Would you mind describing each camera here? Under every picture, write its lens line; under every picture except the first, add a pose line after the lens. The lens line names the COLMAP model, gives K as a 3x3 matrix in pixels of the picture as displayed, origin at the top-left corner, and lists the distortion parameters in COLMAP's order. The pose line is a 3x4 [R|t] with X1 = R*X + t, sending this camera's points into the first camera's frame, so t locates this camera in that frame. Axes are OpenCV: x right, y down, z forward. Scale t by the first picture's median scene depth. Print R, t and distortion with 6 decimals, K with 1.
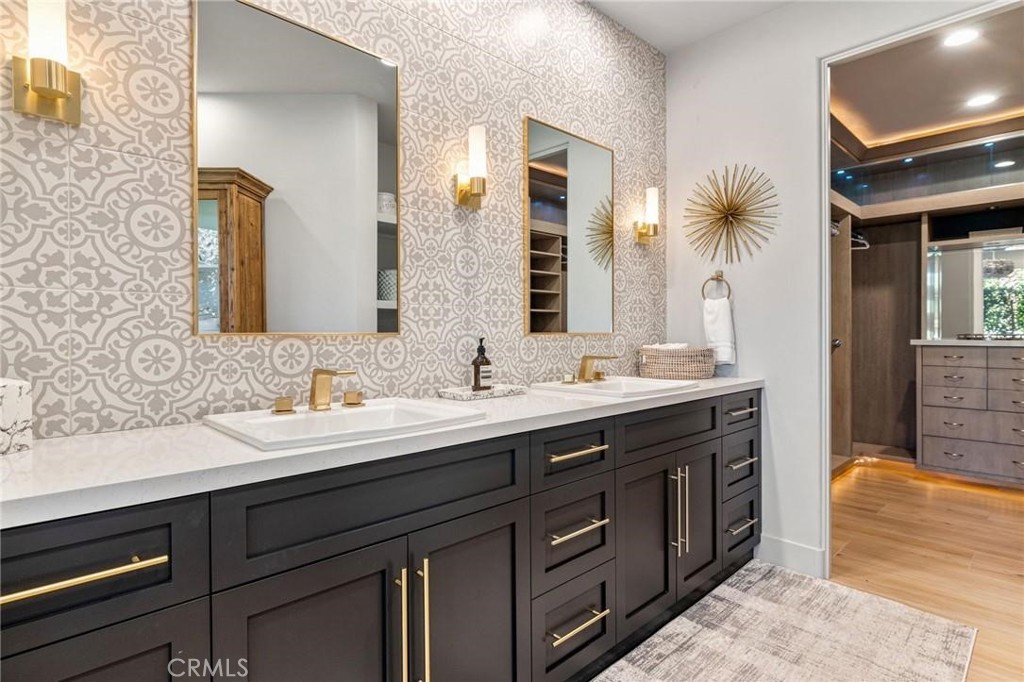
lens RADIAL K [[496.6, 0, 511.8], [0, 496.6, 335.0], [0, 0, 1]] dist [-0.011027, -0.000908]
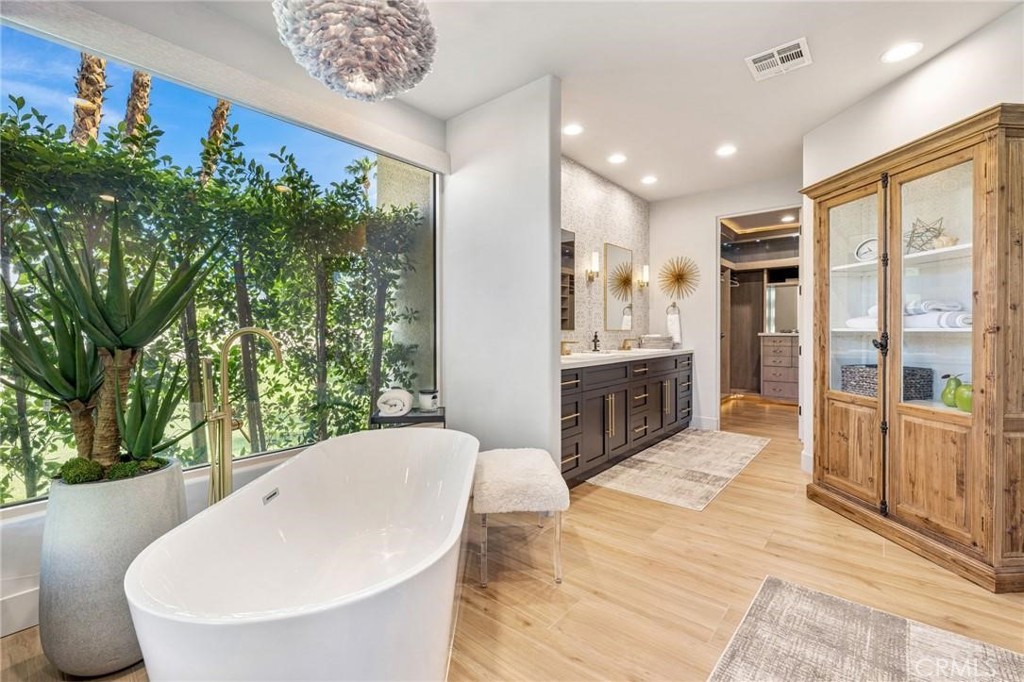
lens RADIAL K [[432.8, 0, 510.8], [0, 432.8, 339.3], [0, 0, 1]] dist [-0.001095, -0.000230]
pose [[0.992272, -0.005306, 0.123969, -0.407242], [0.003465, 0.999881, 0.015056, 0.005245], [-0.124034, -0.014510, 0.992172, -0.624577]]
